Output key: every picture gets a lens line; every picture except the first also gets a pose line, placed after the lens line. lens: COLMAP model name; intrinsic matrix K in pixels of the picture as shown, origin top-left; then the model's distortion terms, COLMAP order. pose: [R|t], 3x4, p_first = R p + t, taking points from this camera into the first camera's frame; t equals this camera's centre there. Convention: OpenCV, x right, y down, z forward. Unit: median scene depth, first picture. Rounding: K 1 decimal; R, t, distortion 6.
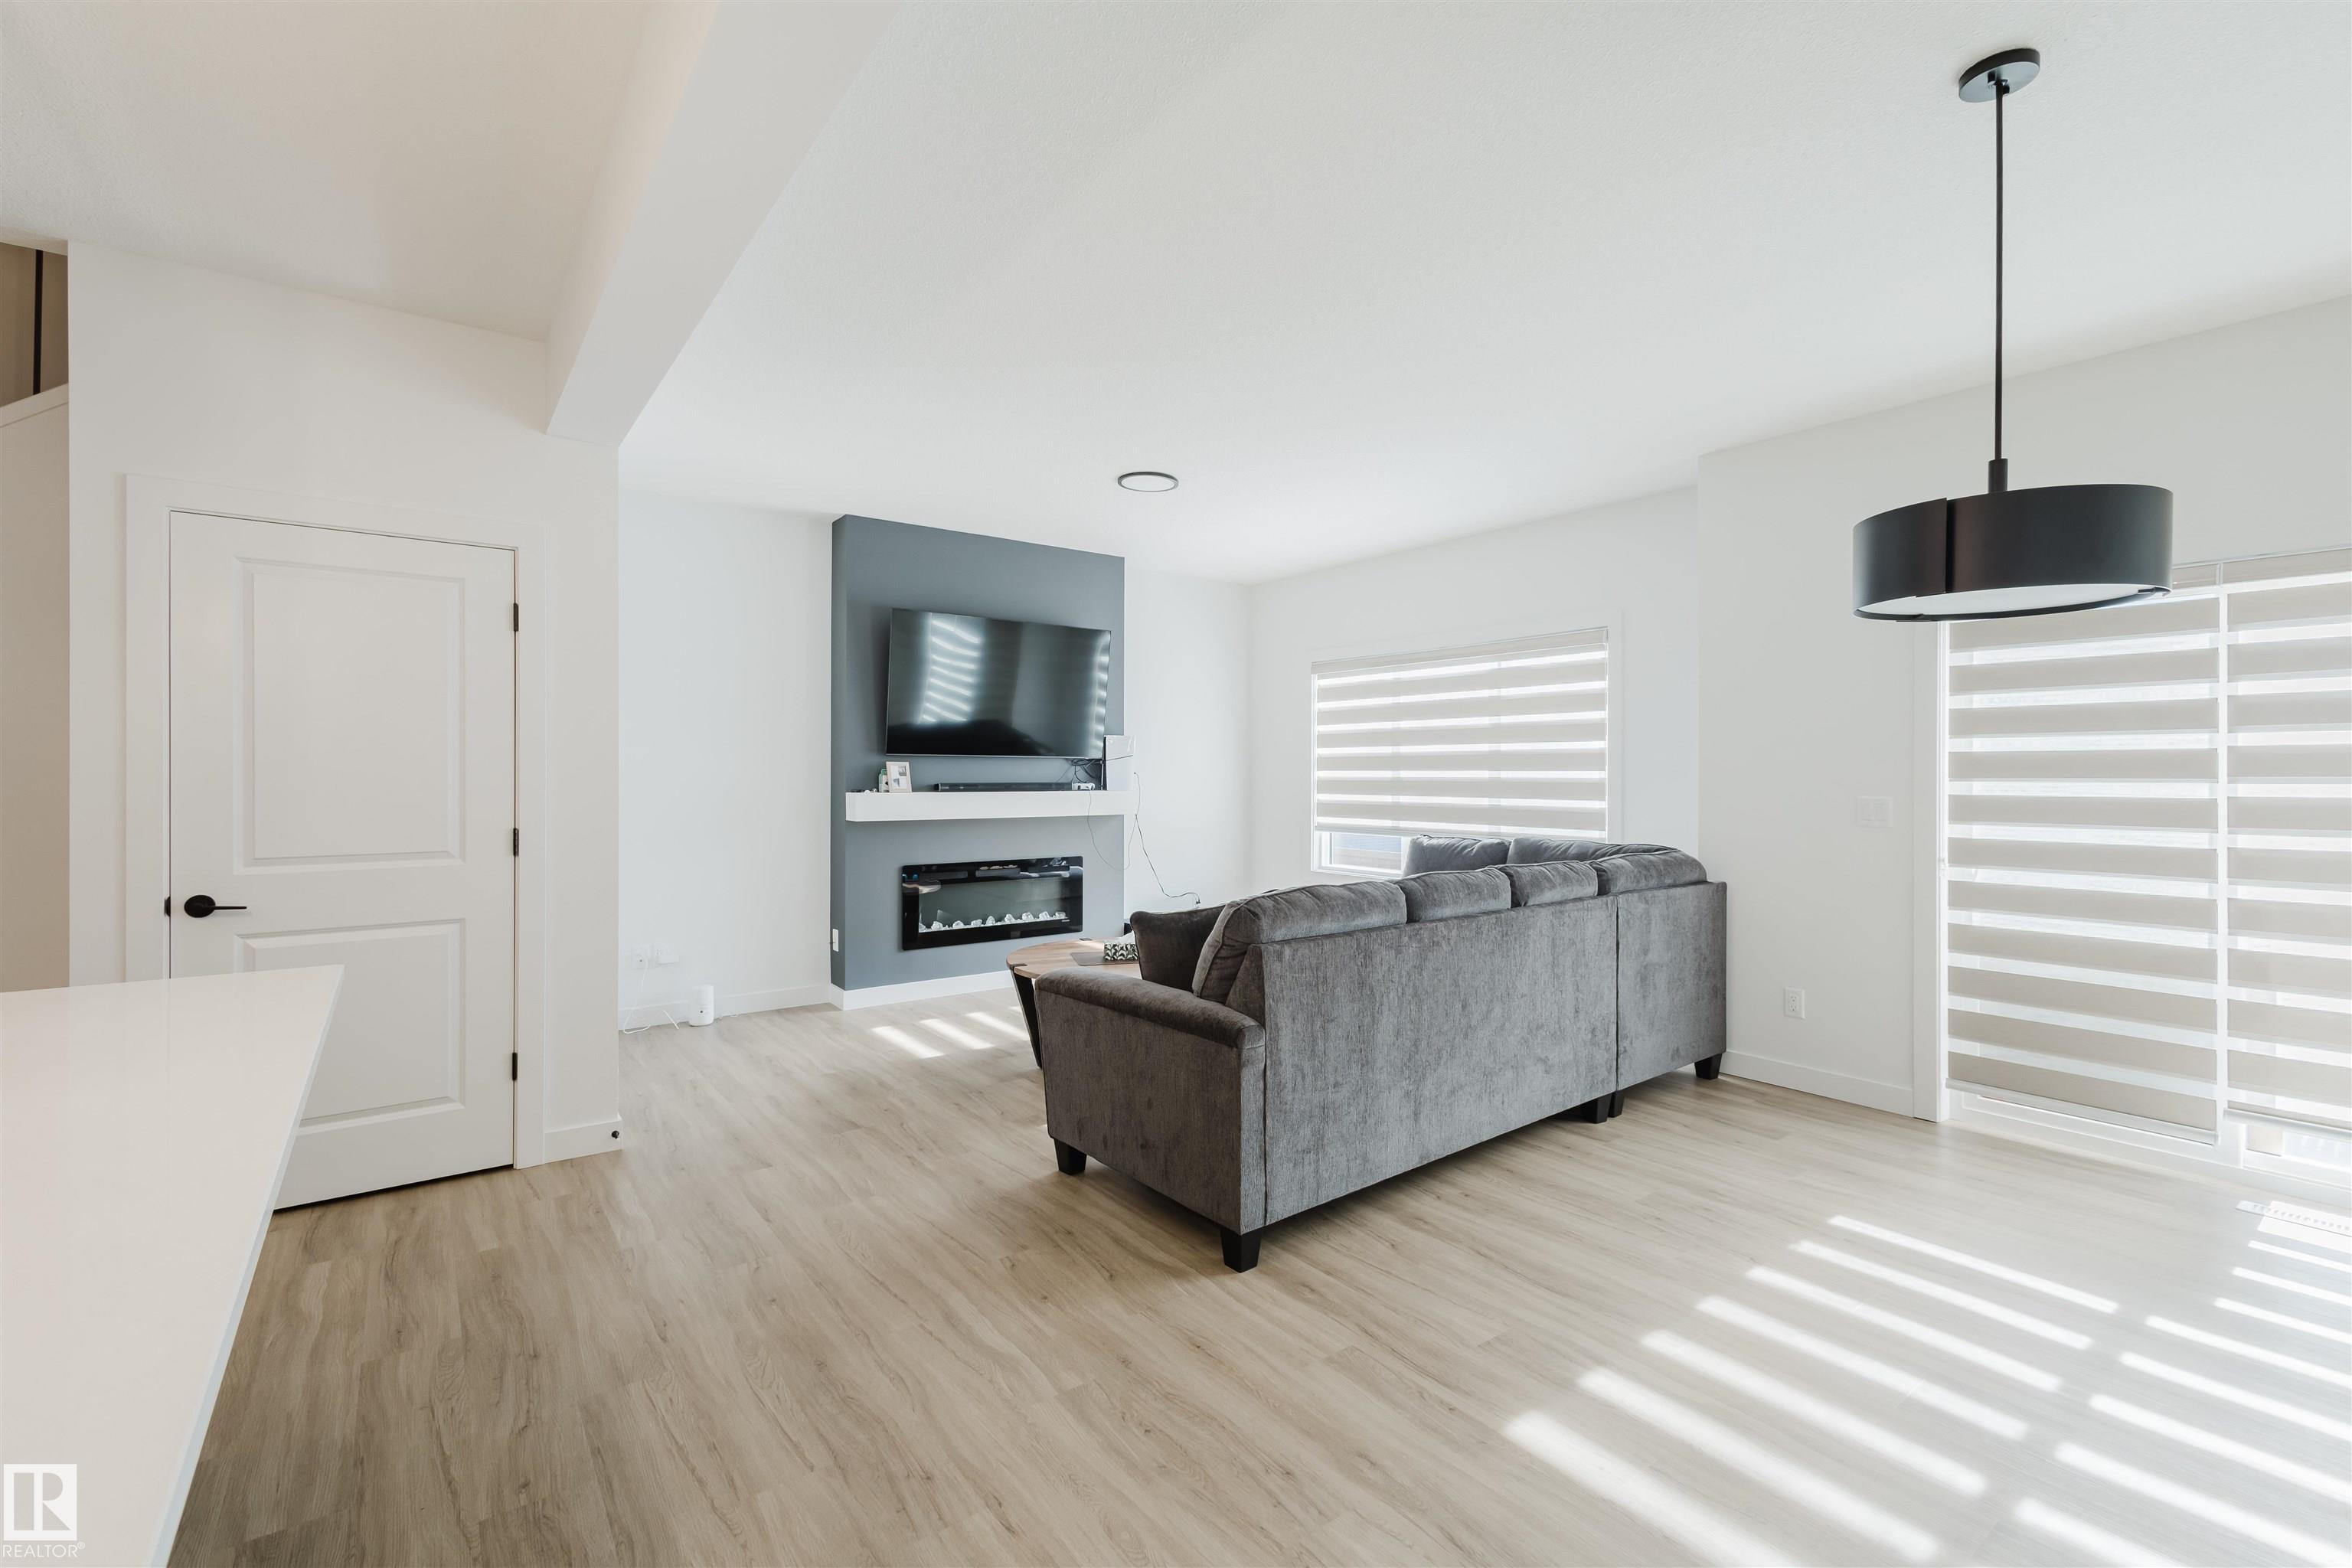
lens RADIAL K [[998.4, 0, 1191.7], [0, 998.4, 780.6], [0, 0, 1]] dist [0.004093, -0.004176]
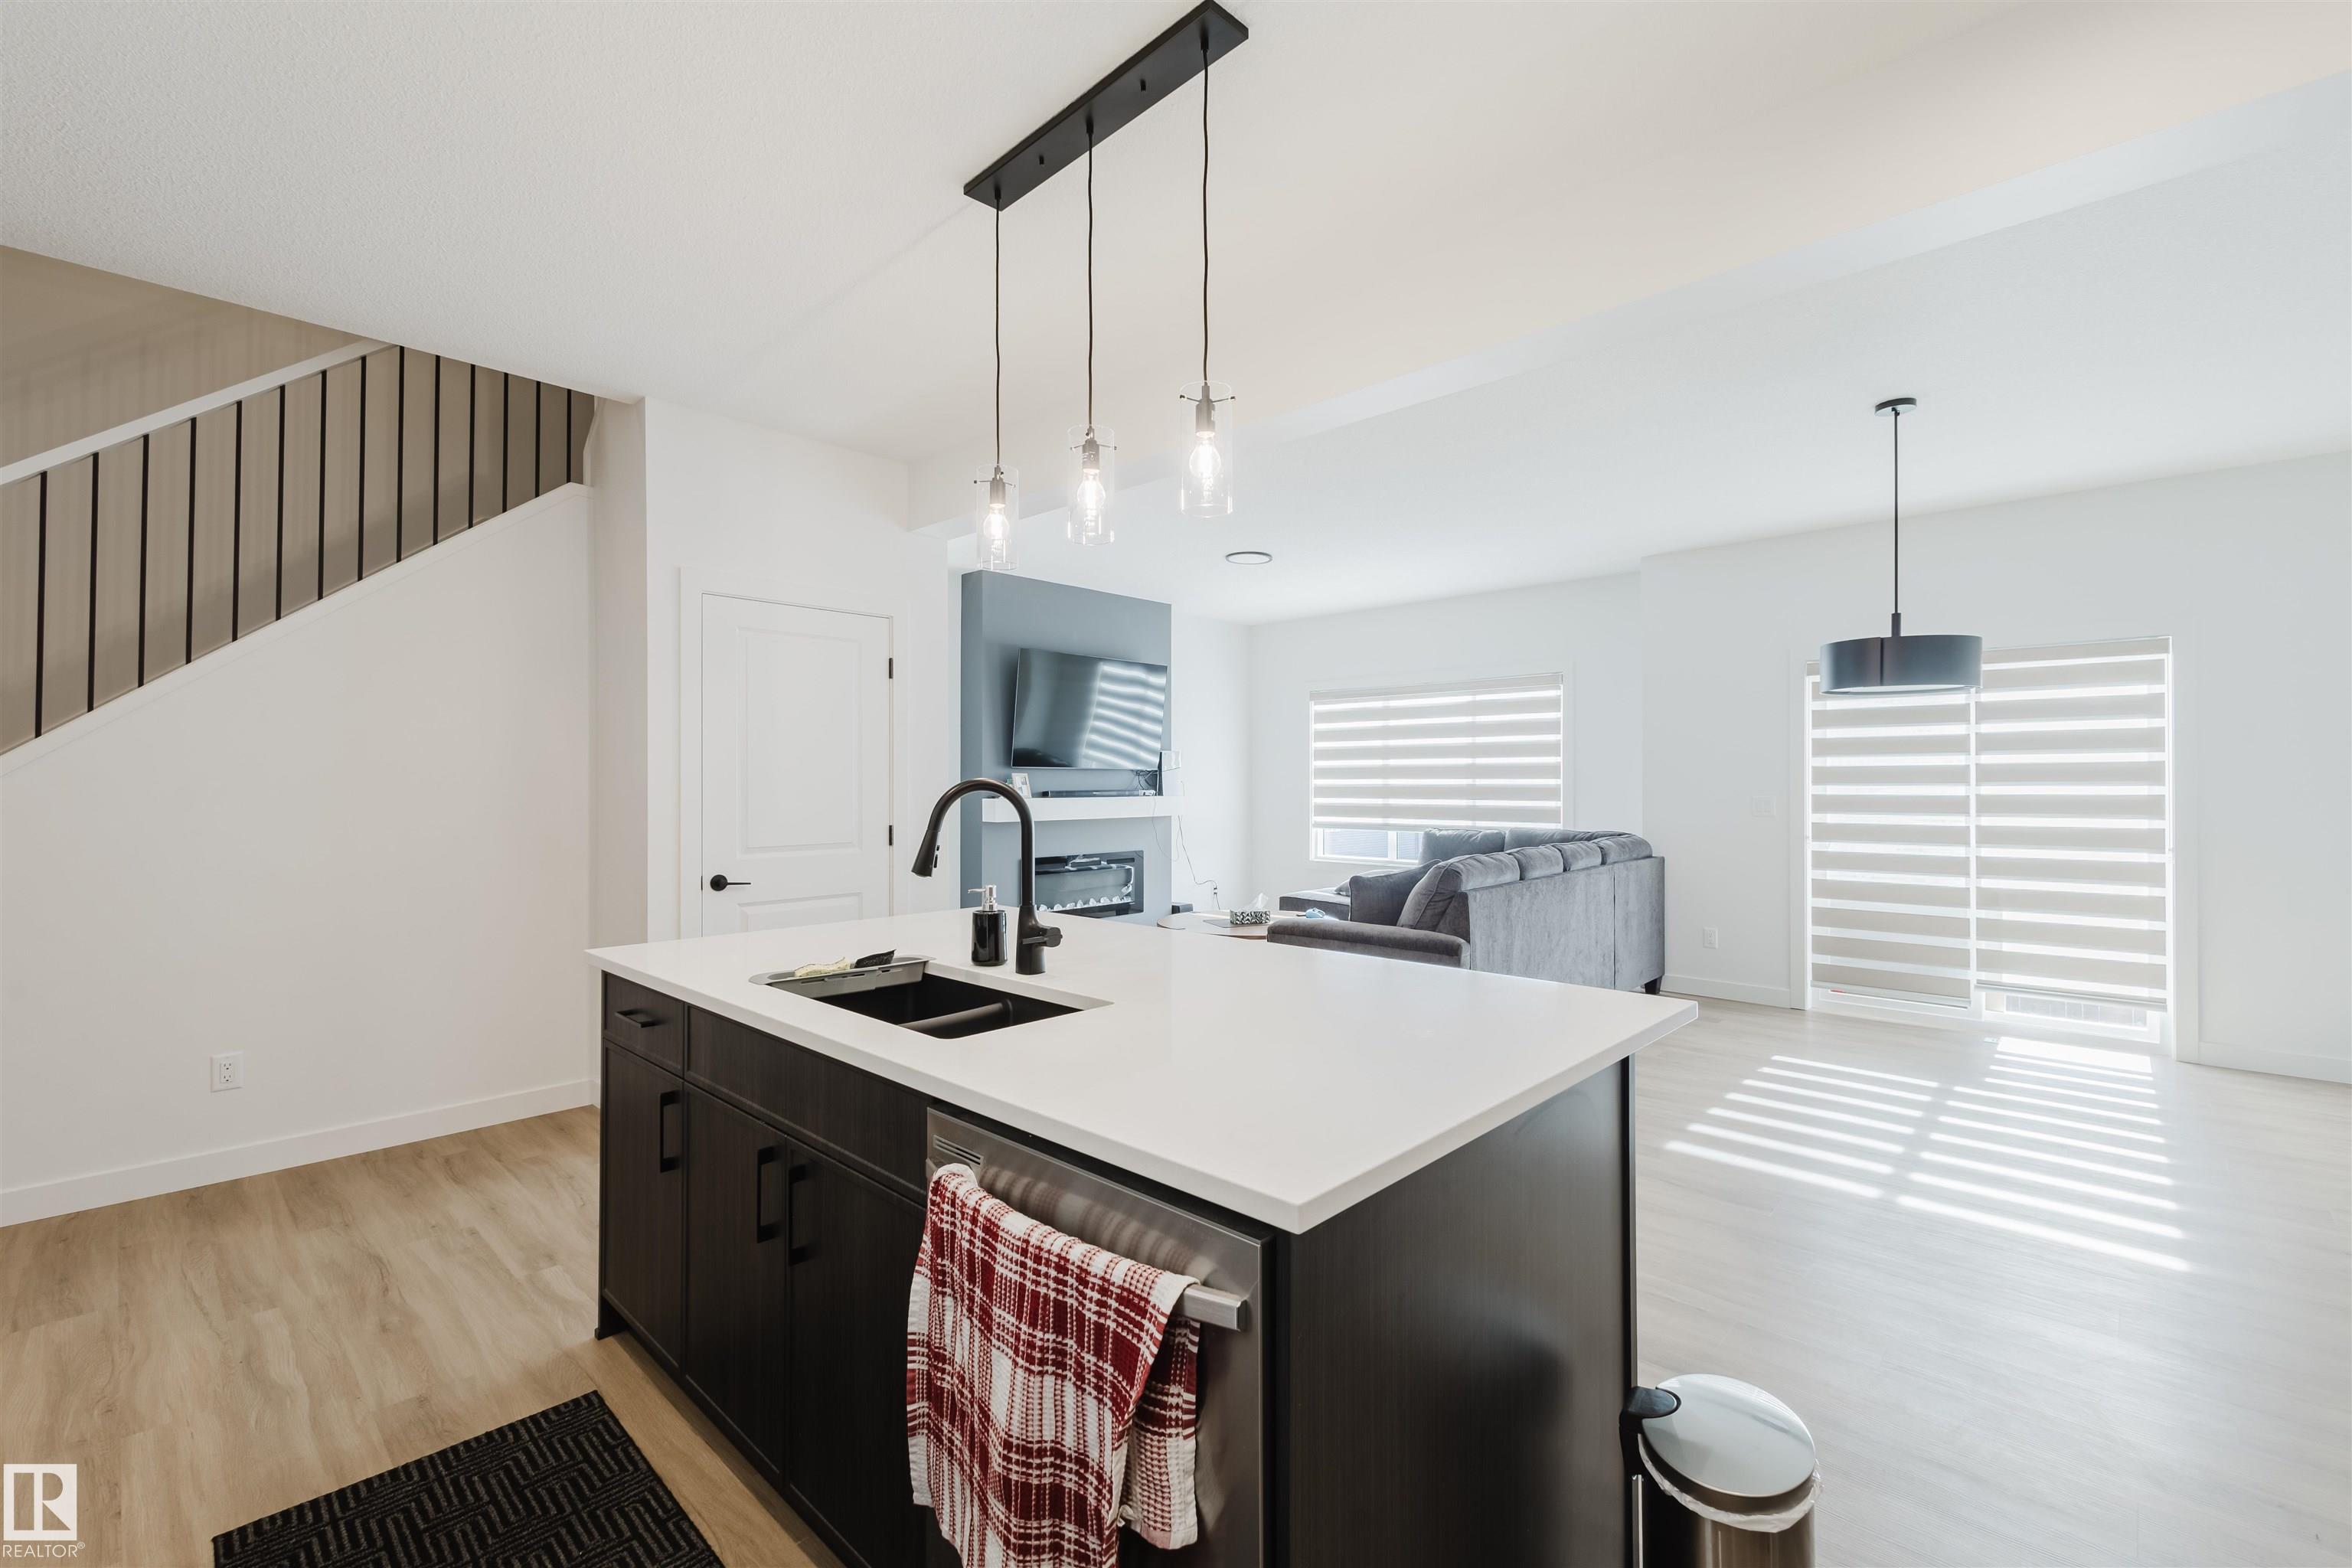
lens RADIAL K [[998.4, 0, 1185.3], [0, 998.4, 784.6], [0, 0, 1]] dist [0.004093, -0.004176]
pose [[0.985731, -0.004595, 0.168267, -0.347702], [0.005097, 0.999984, -0.002548, -0.001529], [-0.168252, 0.003369, 0.985738, -0.268967]]
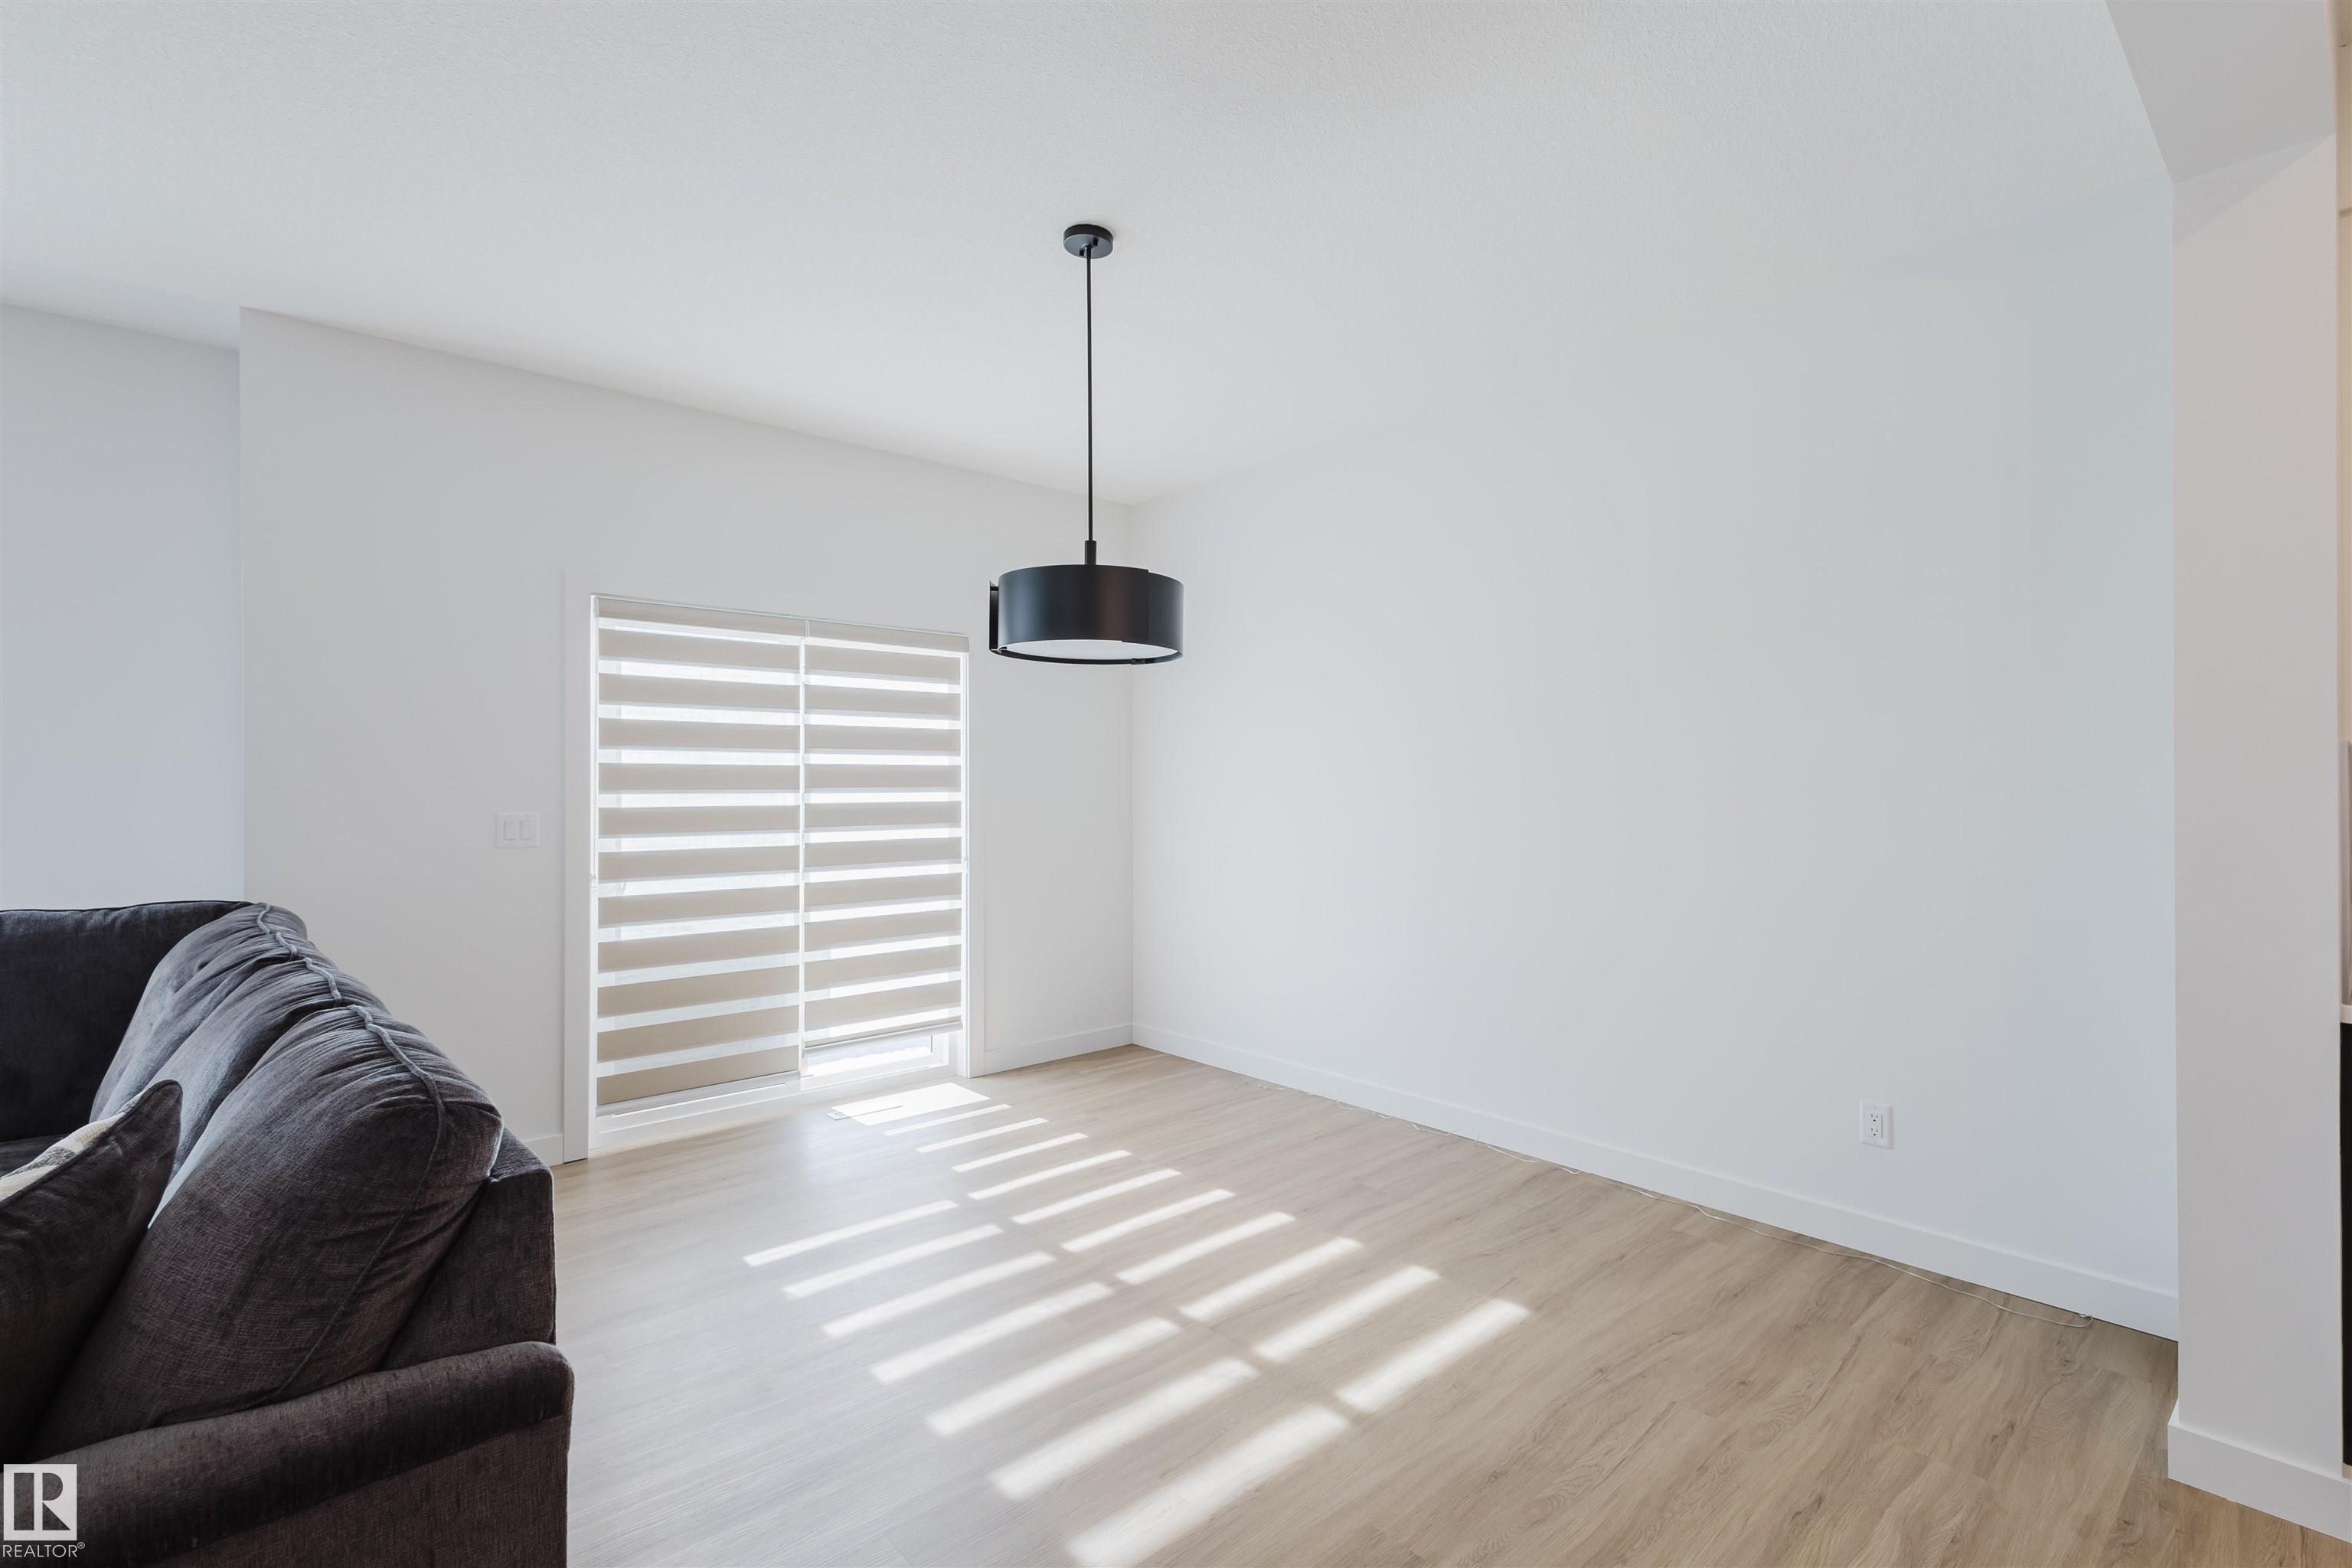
lens RADIAL K [[1083.7, 0, 1199.5], [0, 1083.7, 800.2], [0, 0, 1]] dist [0.009009, -0.002937]
pose [[-0.077921, -0.017188, 0.996811, -0.244311], [0.006946, 0.999818, 0.017783, -0.005521], [-0.996935, 0.008310, -0.077788, 0.397878]]
